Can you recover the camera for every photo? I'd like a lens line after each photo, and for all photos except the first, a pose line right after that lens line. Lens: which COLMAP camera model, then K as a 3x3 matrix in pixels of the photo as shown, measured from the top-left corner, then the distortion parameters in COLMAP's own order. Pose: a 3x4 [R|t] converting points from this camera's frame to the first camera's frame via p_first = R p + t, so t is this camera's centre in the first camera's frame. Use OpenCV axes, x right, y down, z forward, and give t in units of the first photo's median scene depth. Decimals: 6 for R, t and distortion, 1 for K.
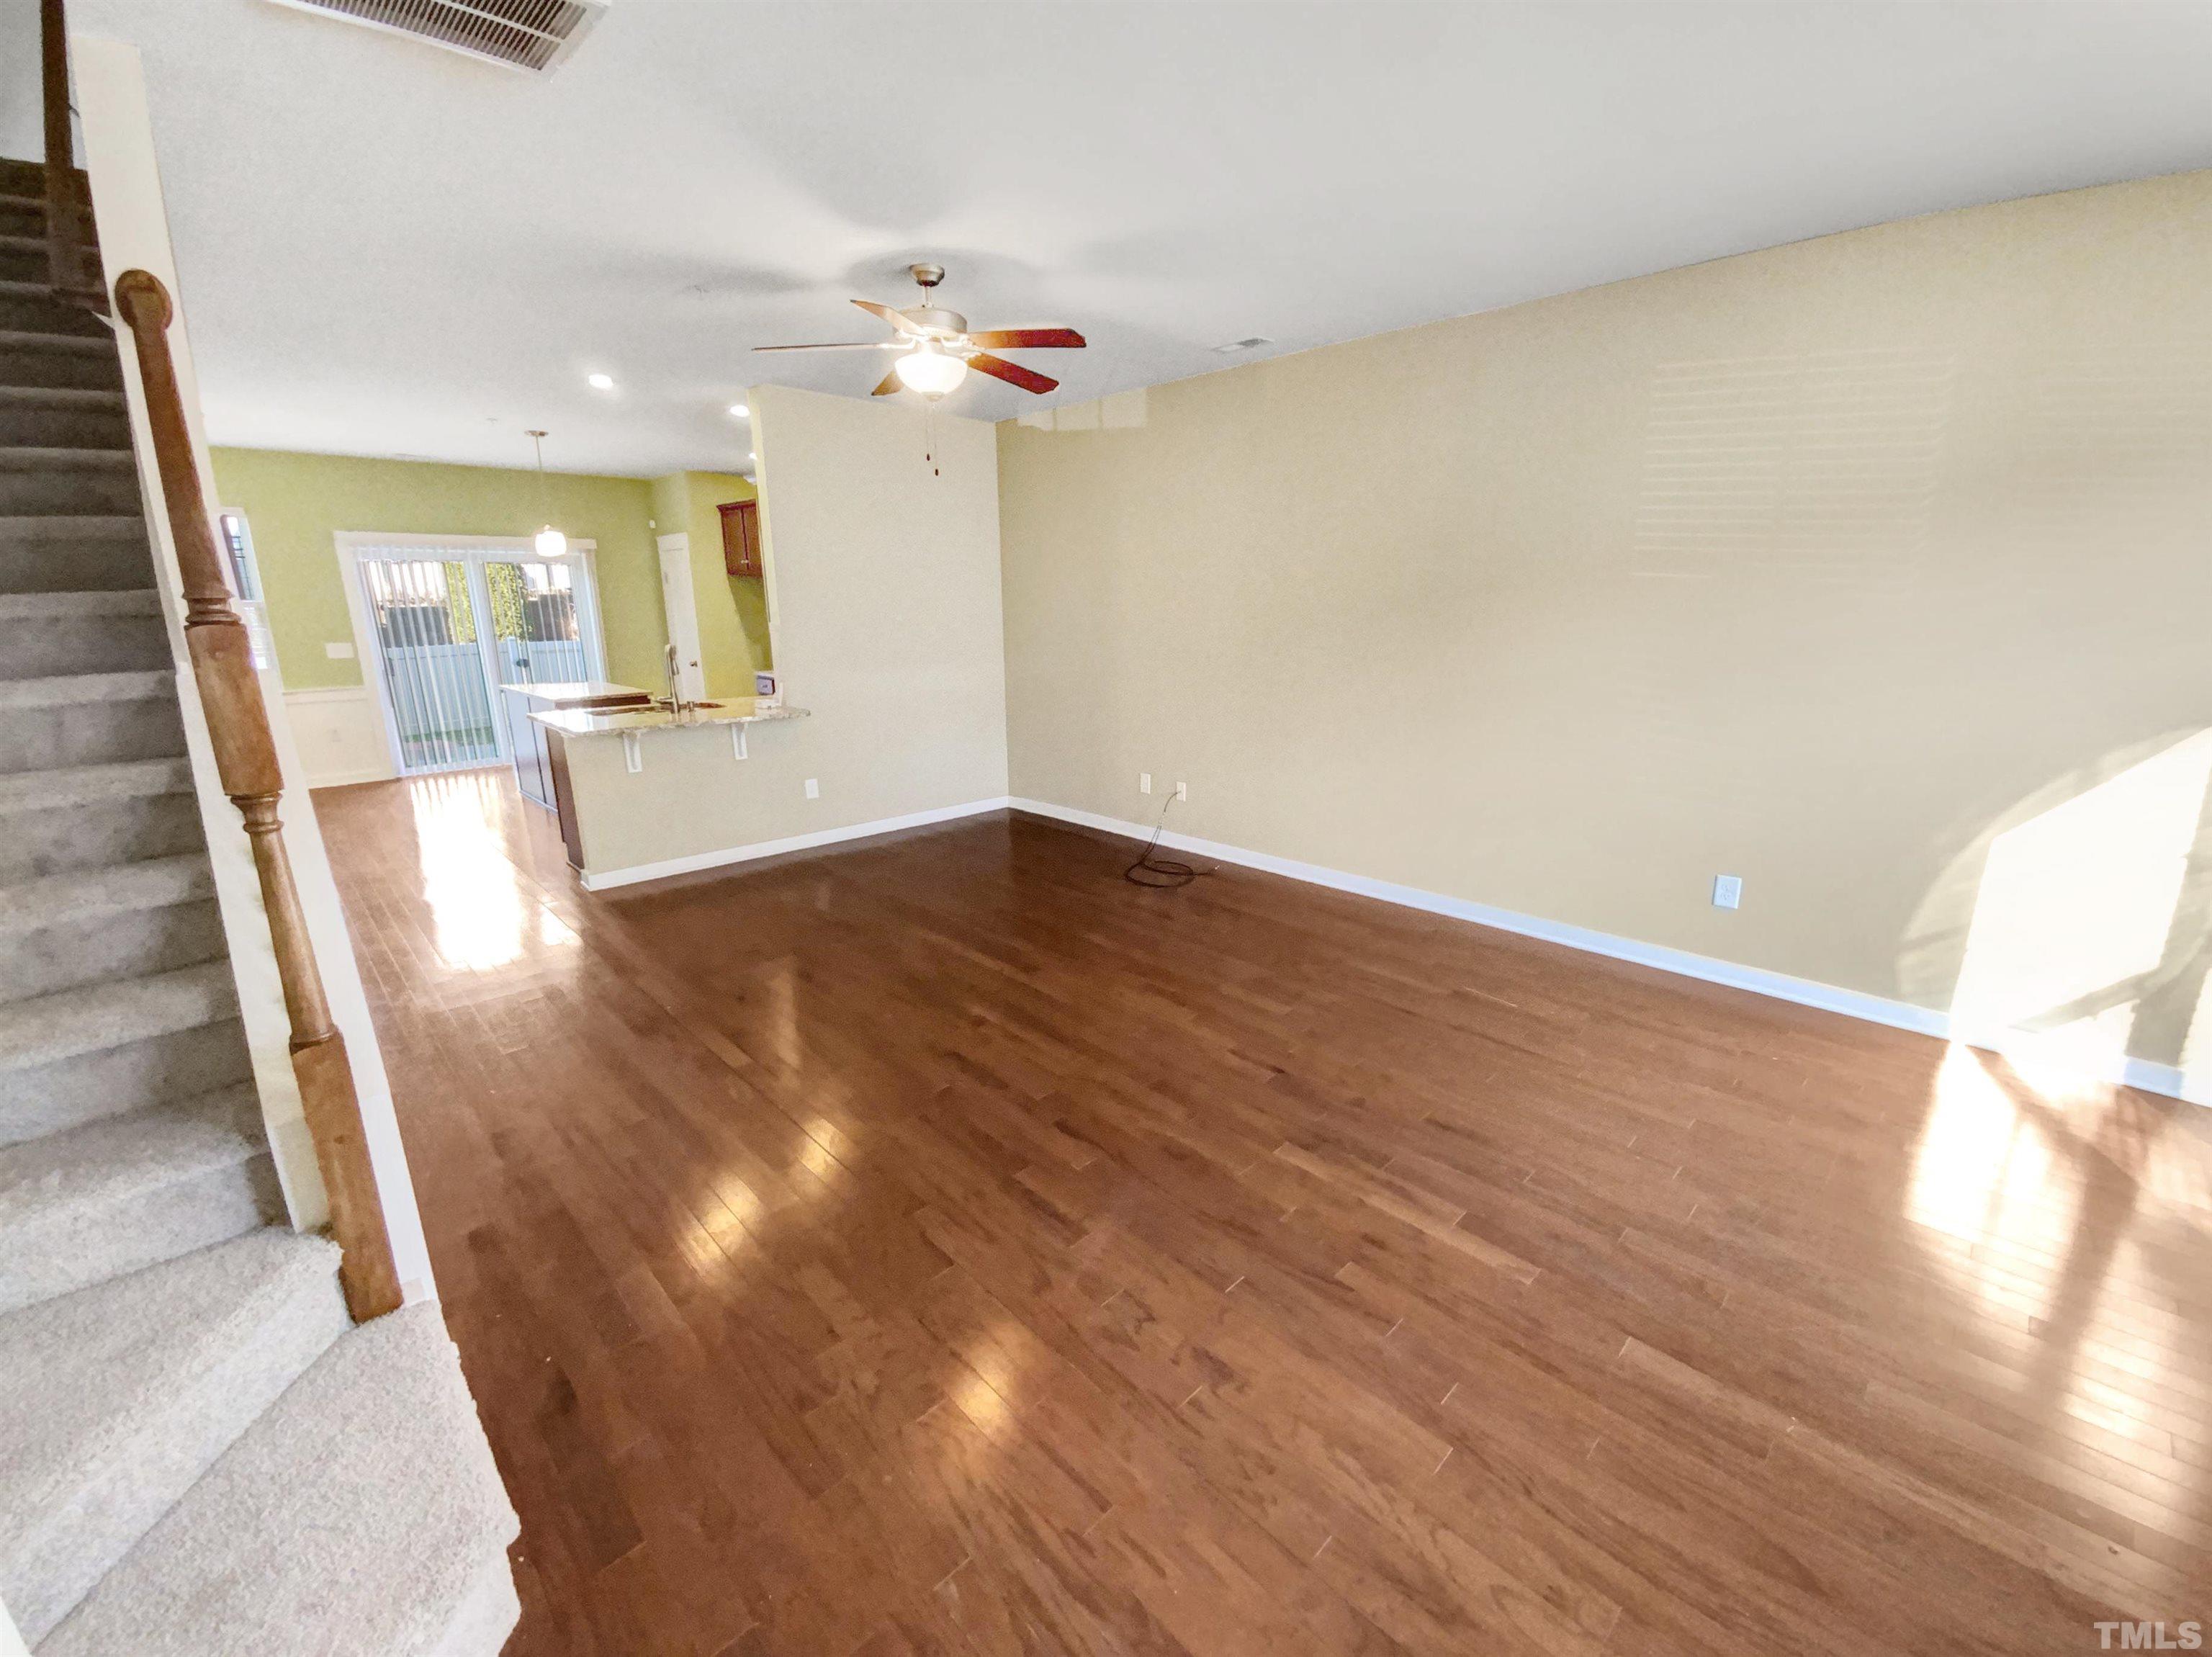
lens RADIAL K [[907.1, 0, 1106.0], [0, 907.1, 828.5], [0, 0, 1]] dist [0.002676, -0.006711]
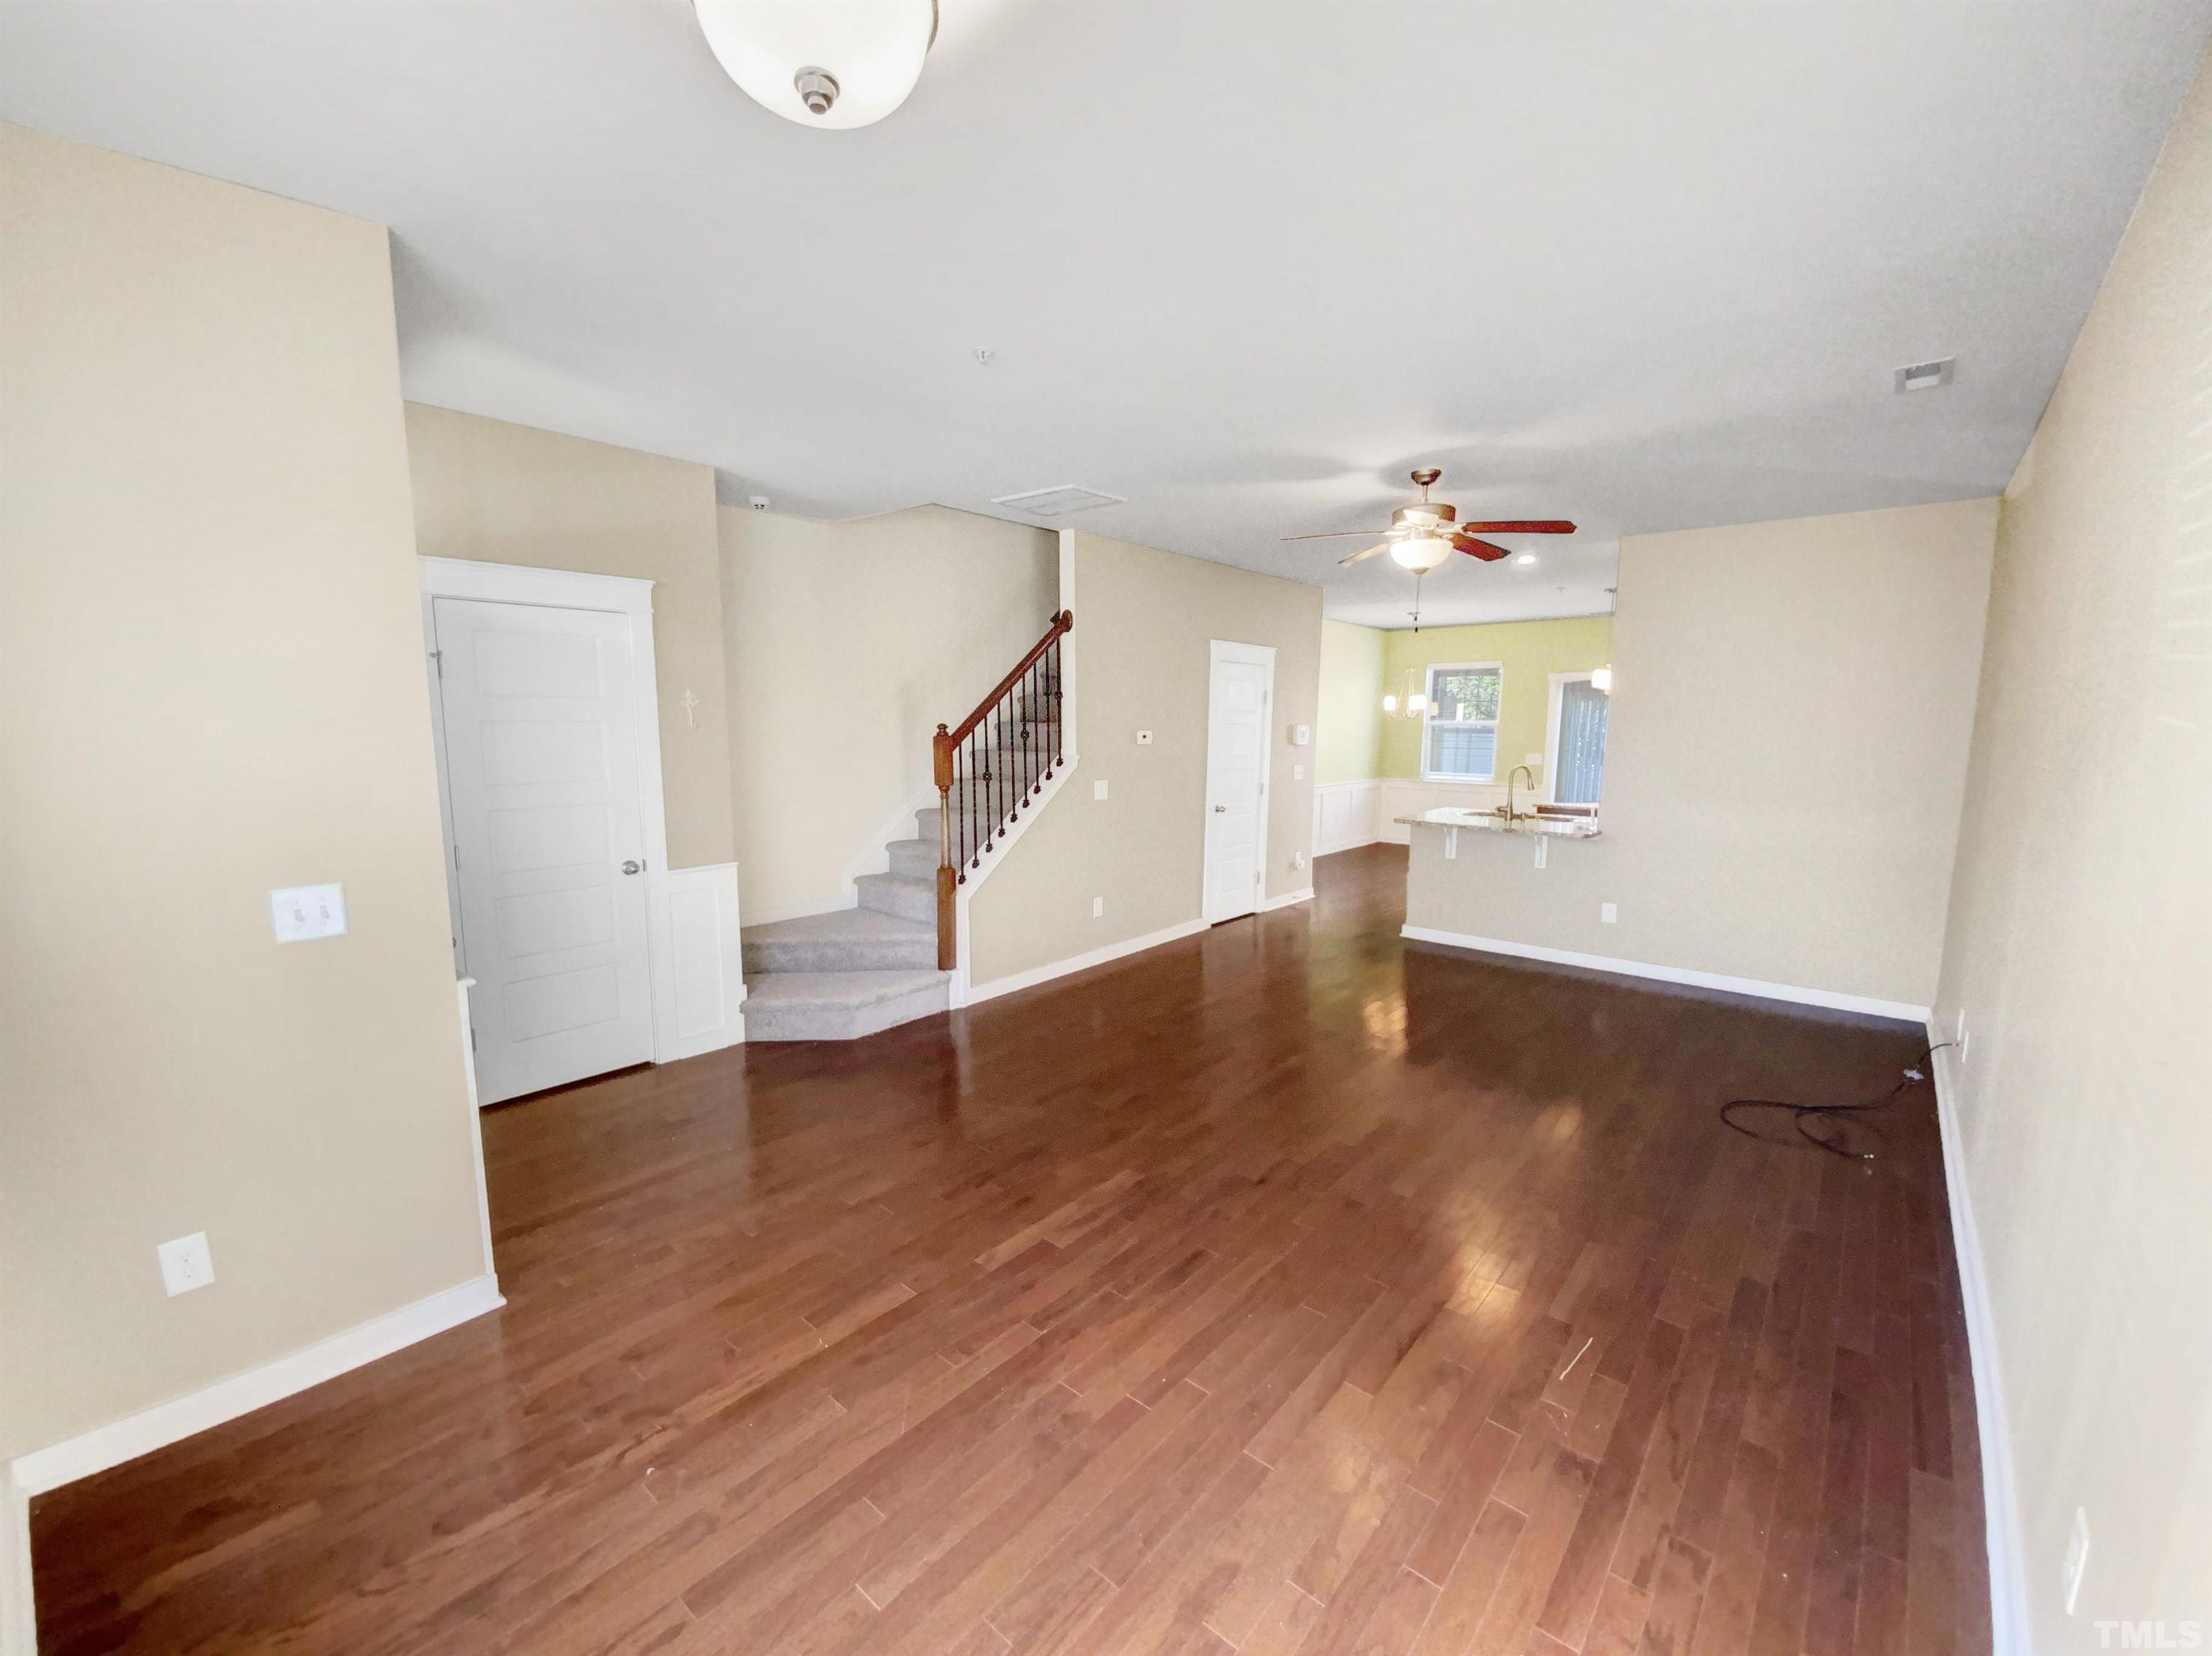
lens RADIAL K [[907.1, 0, 1106.0], [0, 907.1, 828.0], [0, 0, 1]] dist [0.002676, -0.006711]
pose [[0.090168, 0.130723, -0.987310, 1.373567], [-0.252937, 0.961850, 0.104252, -0.222944], [0.963272, 0.240327, 0.119792, 0.714073]]
